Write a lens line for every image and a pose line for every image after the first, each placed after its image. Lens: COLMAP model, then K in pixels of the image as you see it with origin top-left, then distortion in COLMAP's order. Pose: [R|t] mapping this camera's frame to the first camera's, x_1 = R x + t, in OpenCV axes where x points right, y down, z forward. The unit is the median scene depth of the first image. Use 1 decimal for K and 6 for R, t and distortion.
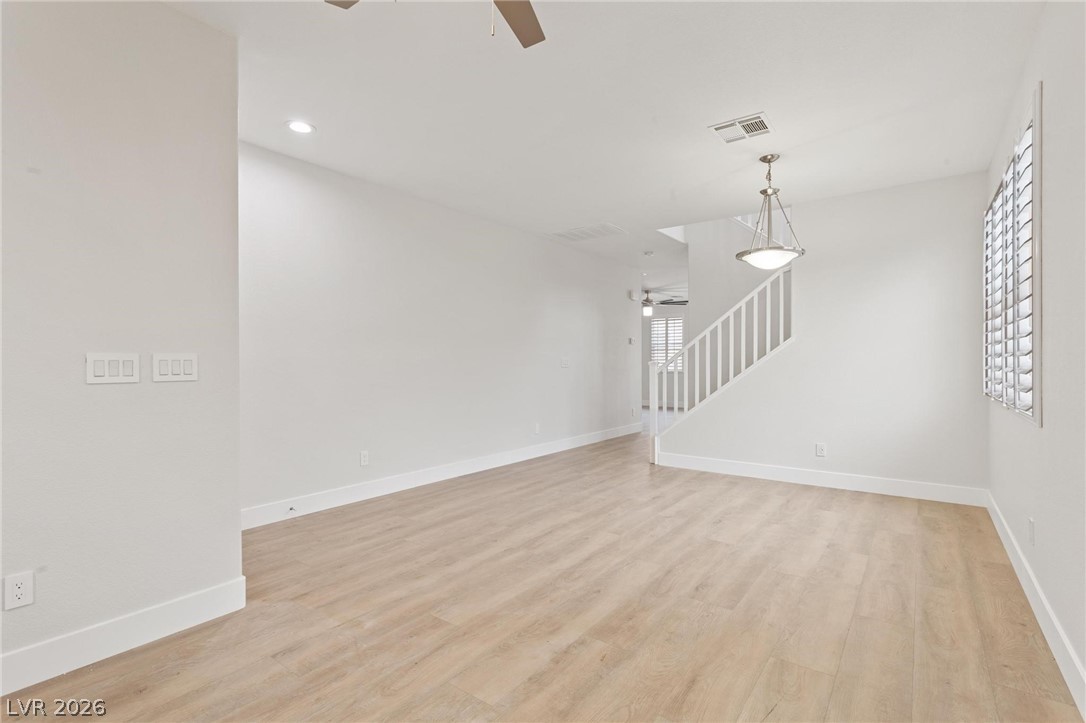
lens RADIAL K [[516.9, 0, 541.9], [0, 516.9, 367.3], [0, 0, 1]] dist [0.001574, 0.000549]
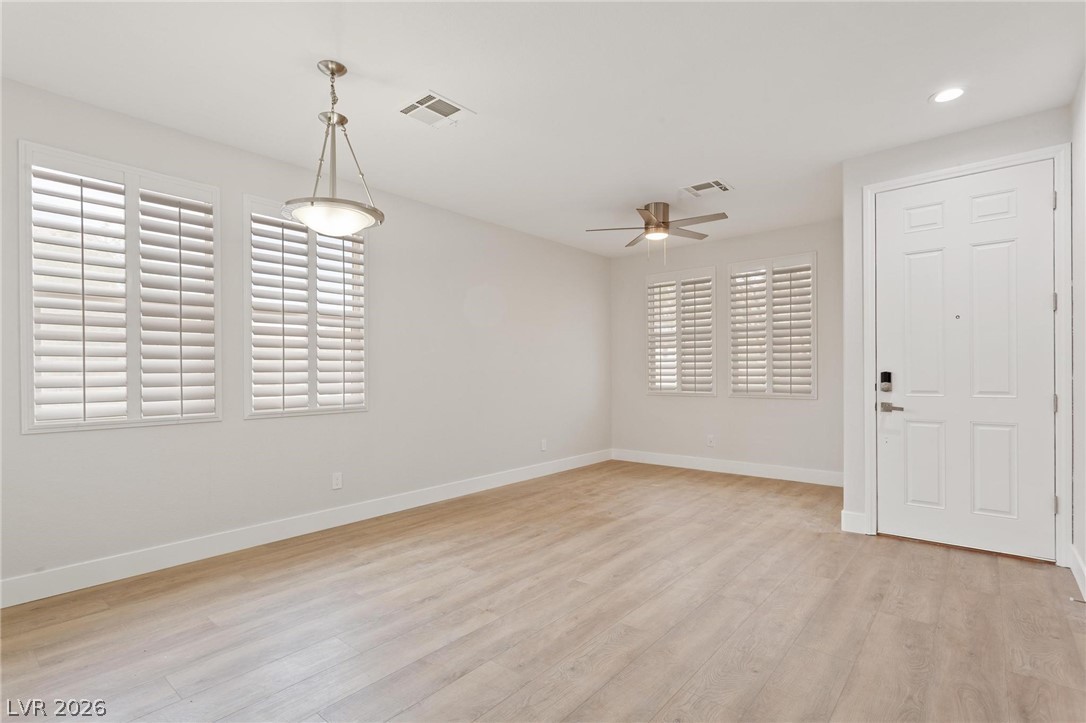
lens RADIAL K [[527.3, 0, 534.2], [0, 527.3, 372.8], [0, 0, 1]] dist [0.001956, 0.000652]
pose [[-0.996685, 0.009733, 0.080768, 0.162389], [0.010595, 0.999891, 0.010244, -0.023522], [-0.080659, 0.011066, -0.996680, 2.083030]]
